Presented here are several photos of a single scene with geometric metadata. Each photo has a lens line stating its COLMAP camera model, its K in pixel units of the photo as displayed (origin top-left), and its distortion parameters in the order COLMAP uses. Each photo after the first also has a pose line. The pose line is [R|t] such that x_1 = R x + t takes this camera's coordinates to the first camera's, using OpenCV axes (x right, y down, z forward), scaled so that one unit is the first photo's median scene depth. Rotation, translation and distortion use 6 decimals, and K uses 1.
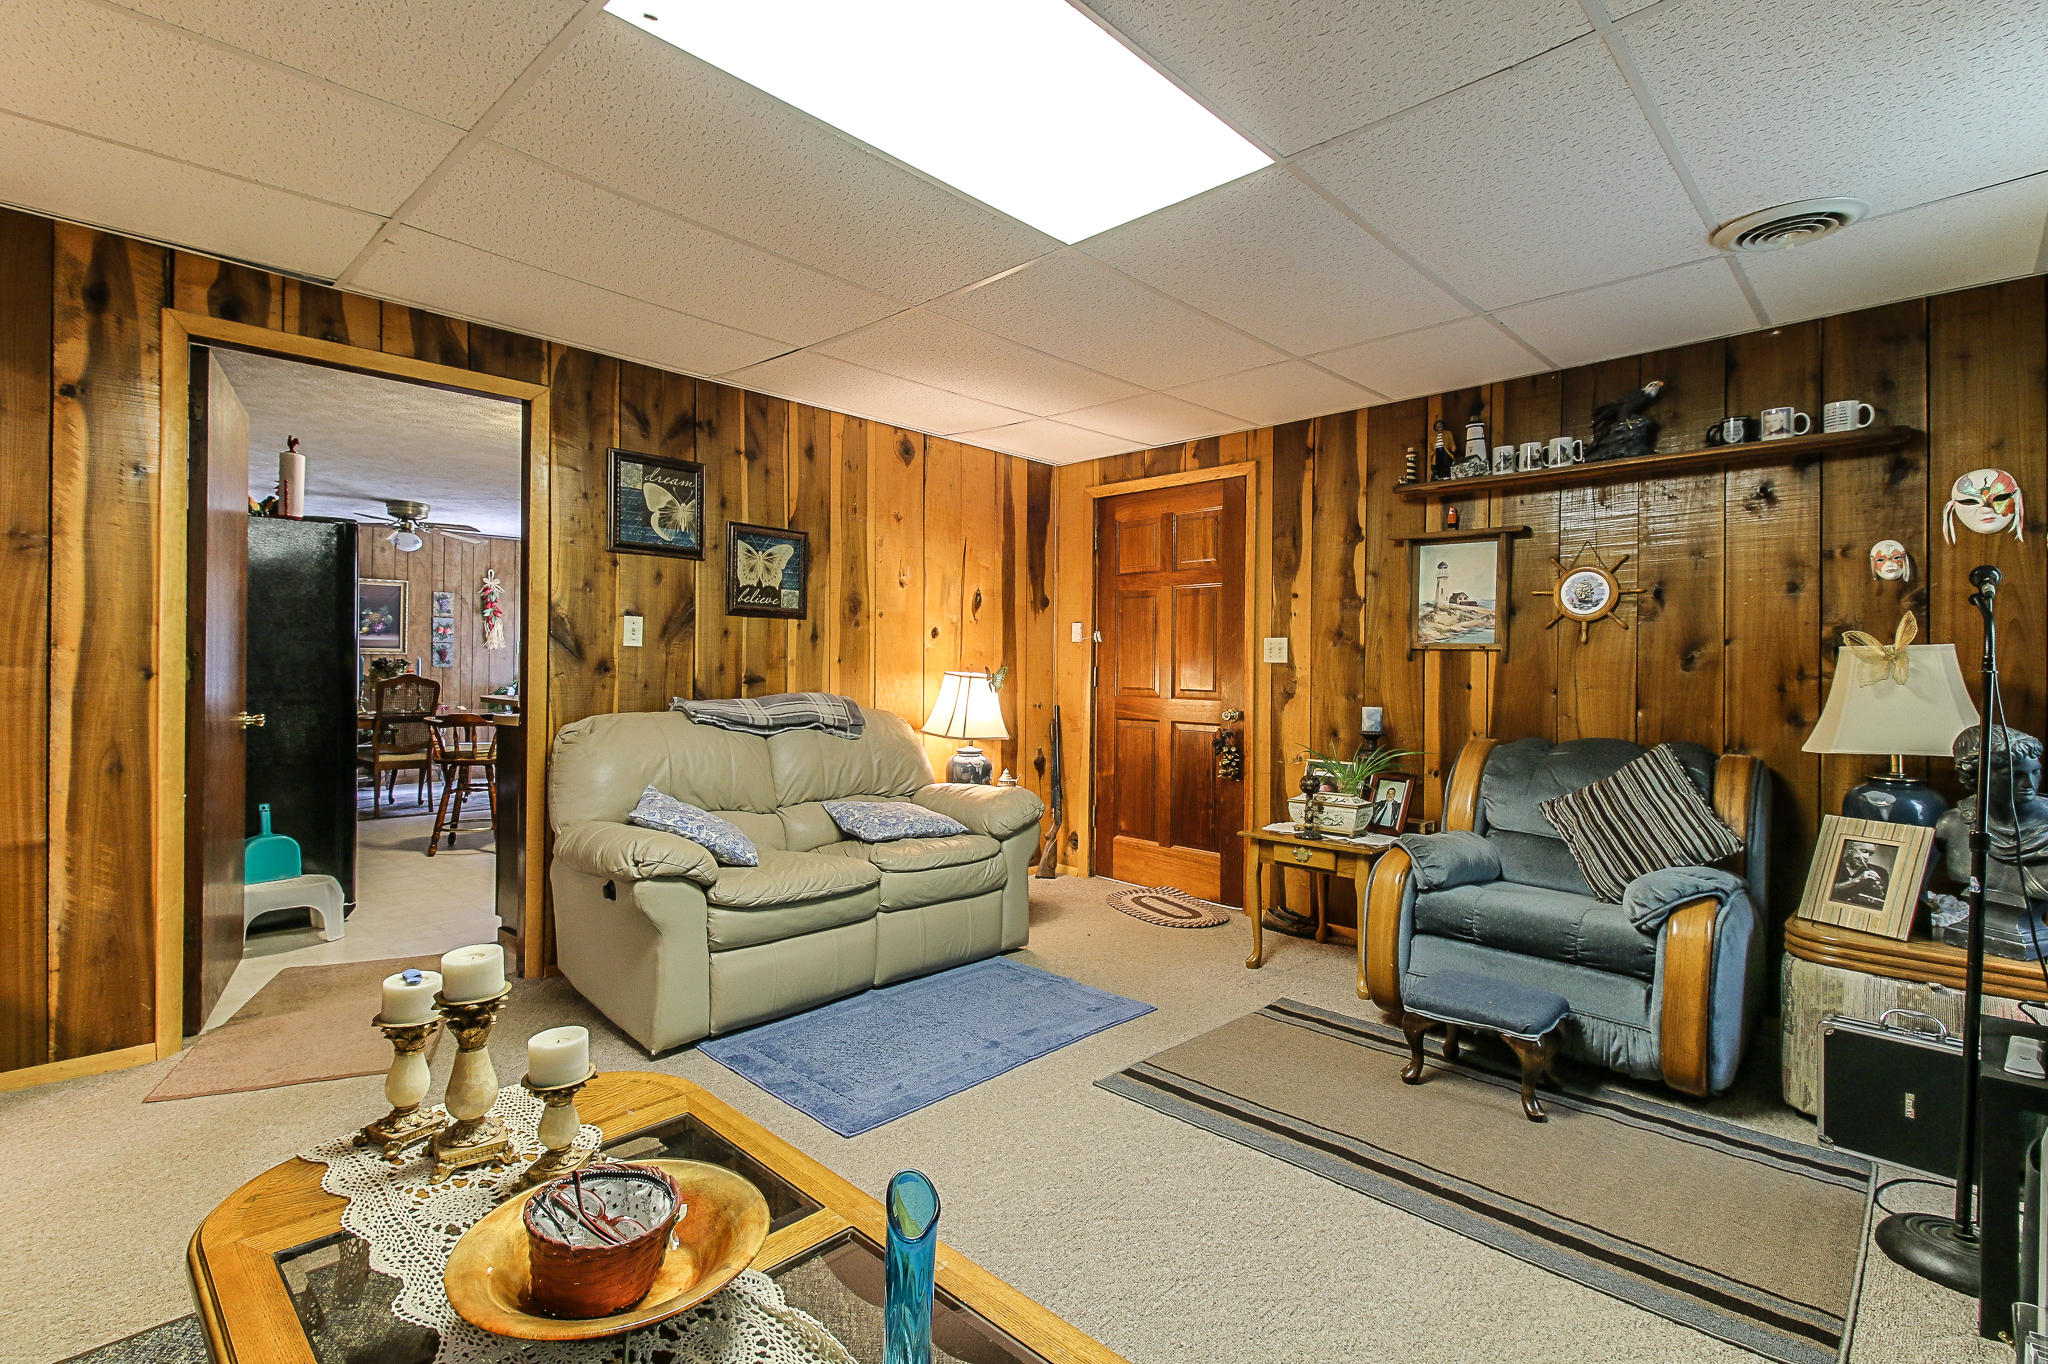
lens RADIAL K [[941.7, 0, 1025.8], [0, 941.7, 669.9], [0, 0, 1]] dist [0.015388, -0.012027]
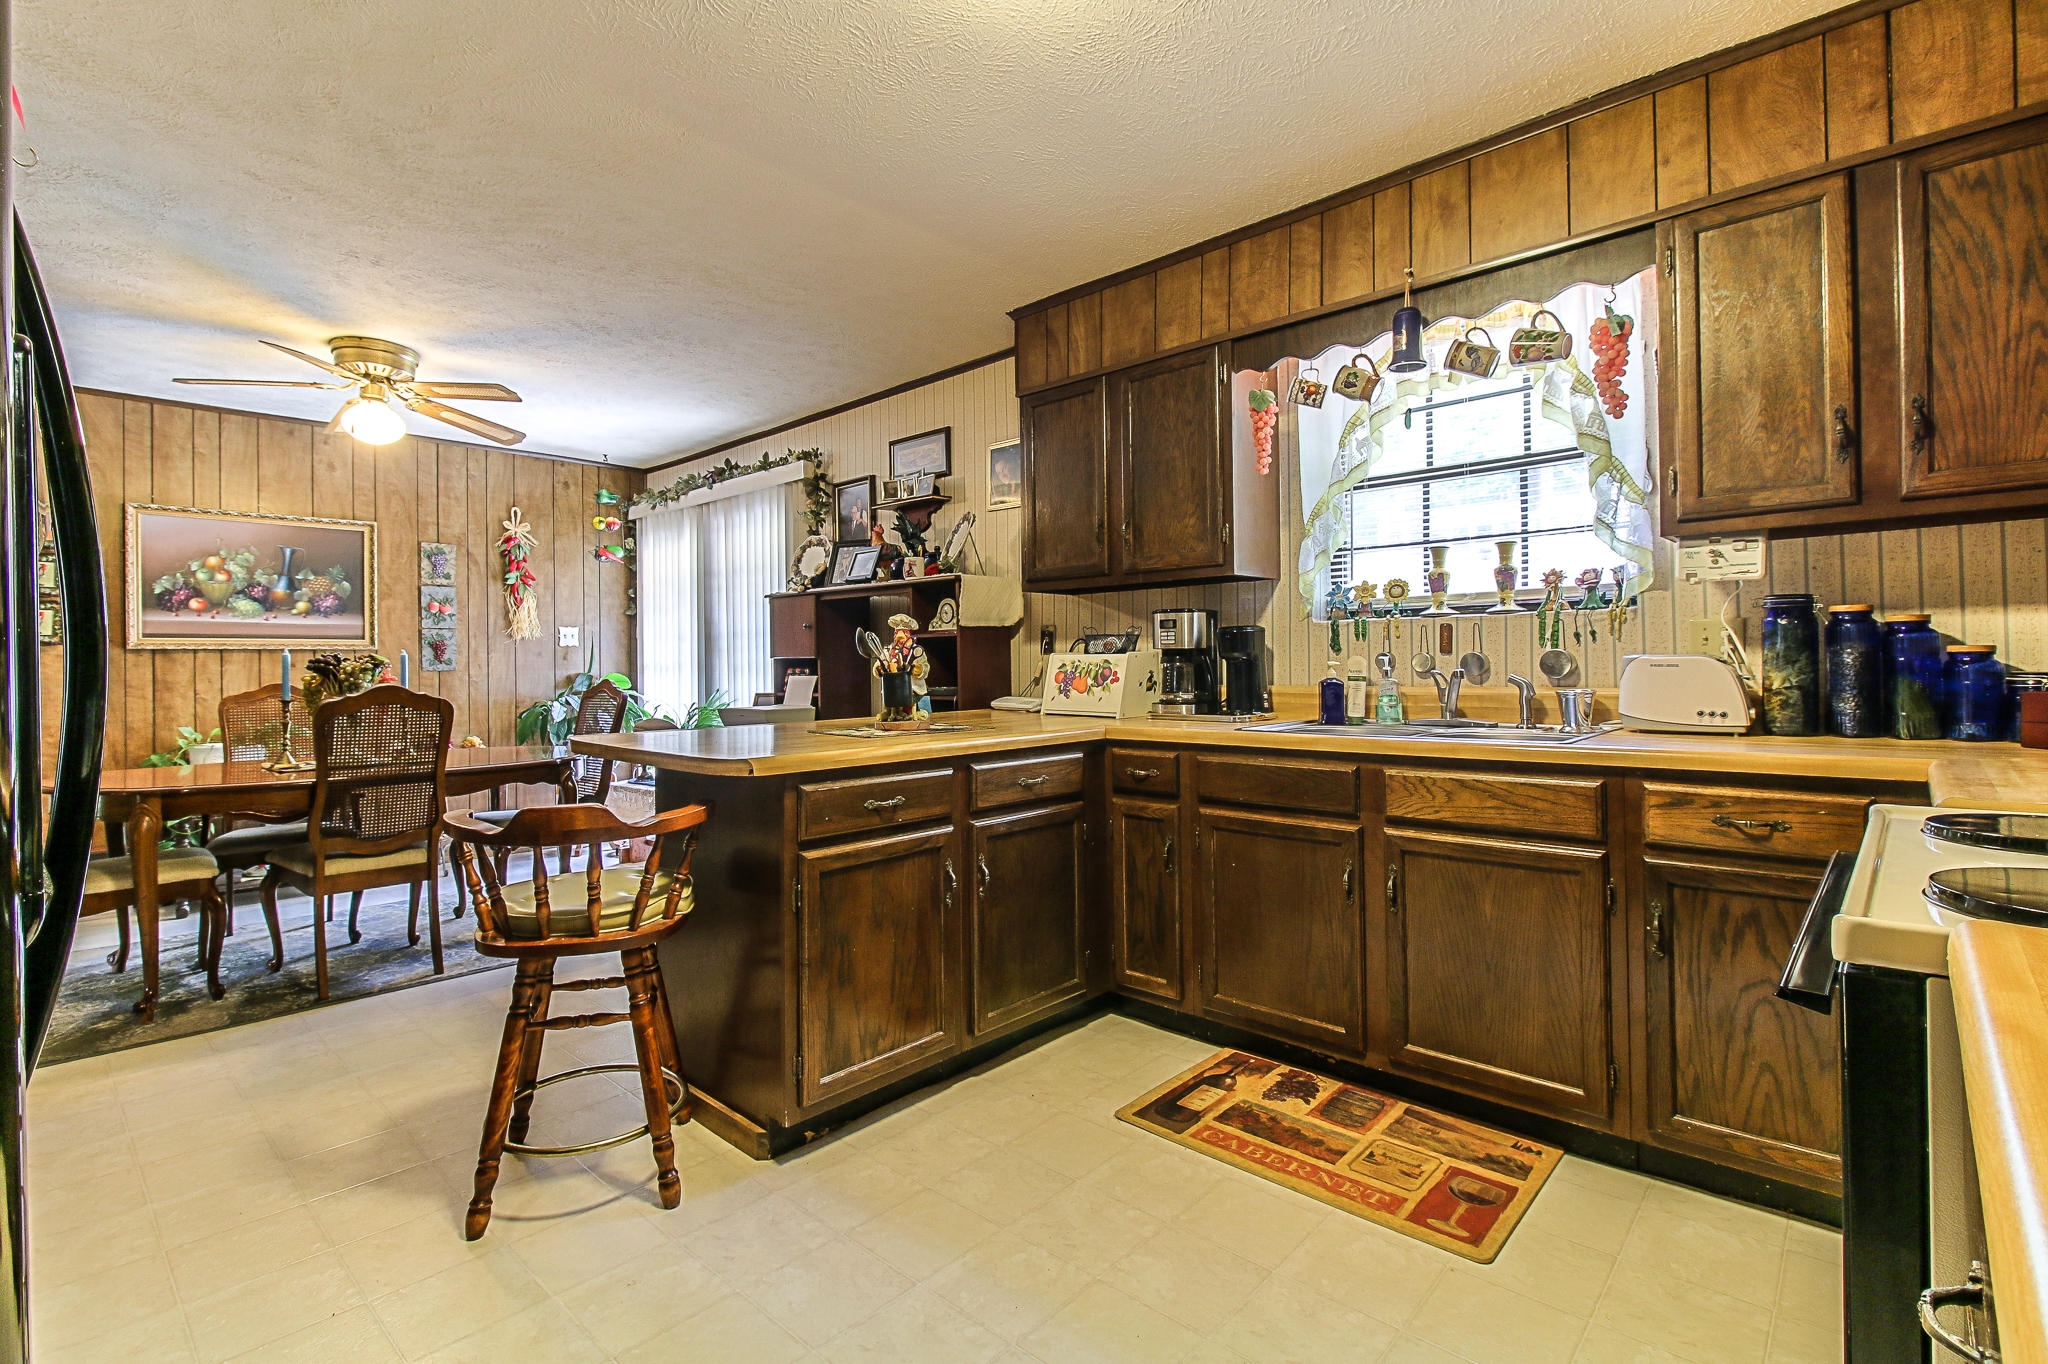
lens RADIAL K [[928.0, 0, 1013.1], [0, 928.0, 668.8], [0, 0, 1]] dist [0.013513, -0.012186]
pose [[0.999539, -0.017998, 0.024446, -0.274625], [0.017901, 0.999831, 0.004153, -0.000110], [-0.024517, -0.003713, 0.999693, 0.413218]]
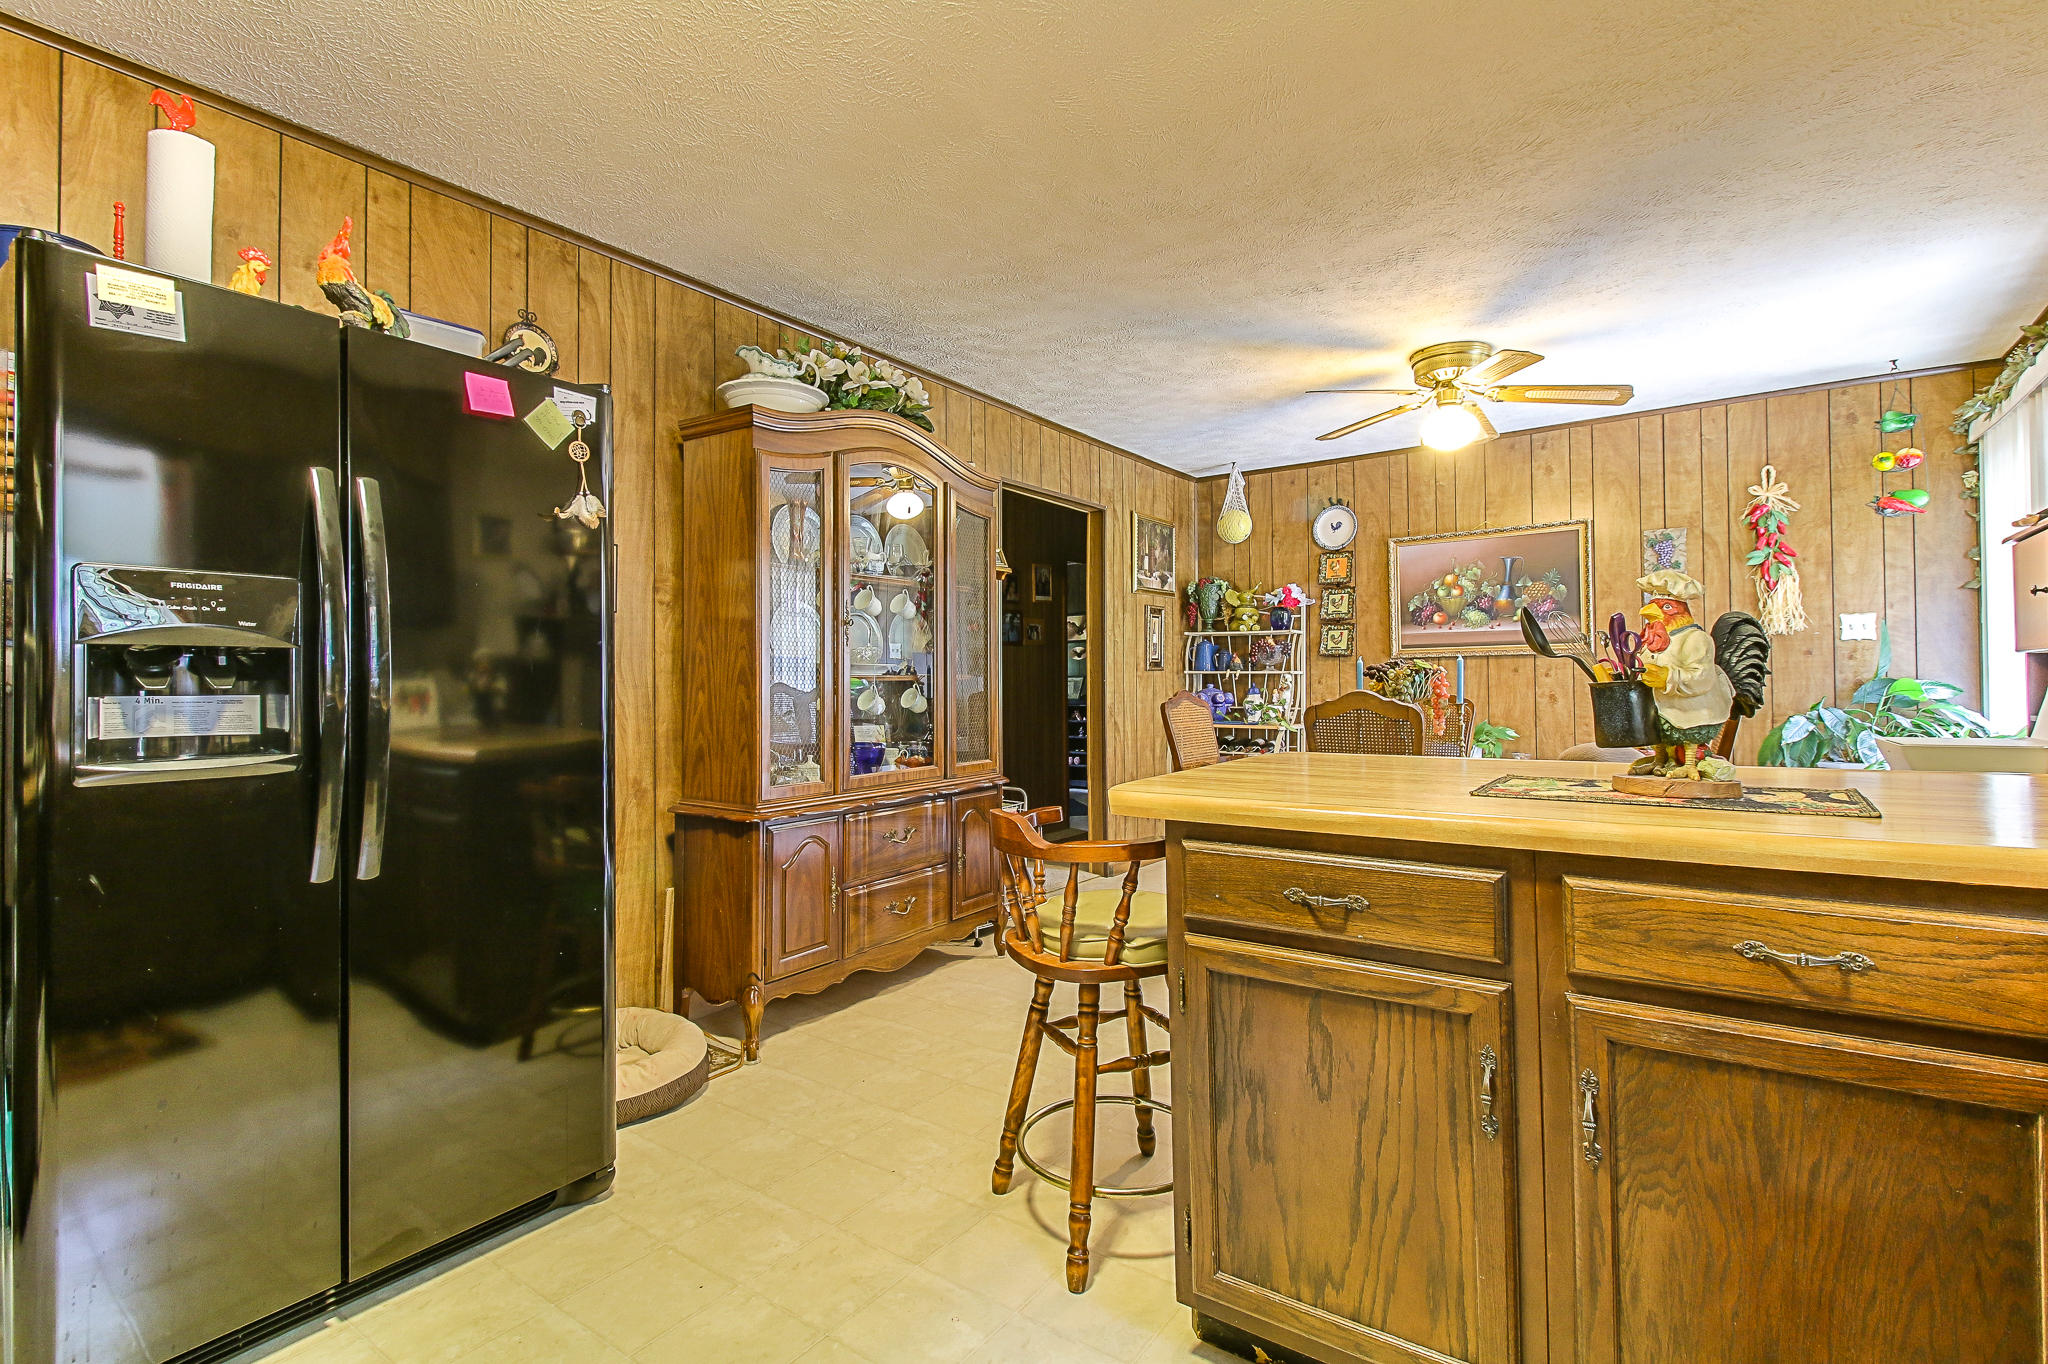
lens RADIAL K [[941.7, 0, 1025.8], [0, 941.7, 669.9], [0, 0, 1]] dist [0.015388, -0.012027]
pose [[0.160252, -0.025641, -0.986743, -0.167805], [0.012960, 0.999631, -0.023871, 0.002073], [0.986991, -0.008963, 0.160525, 0.577454]]
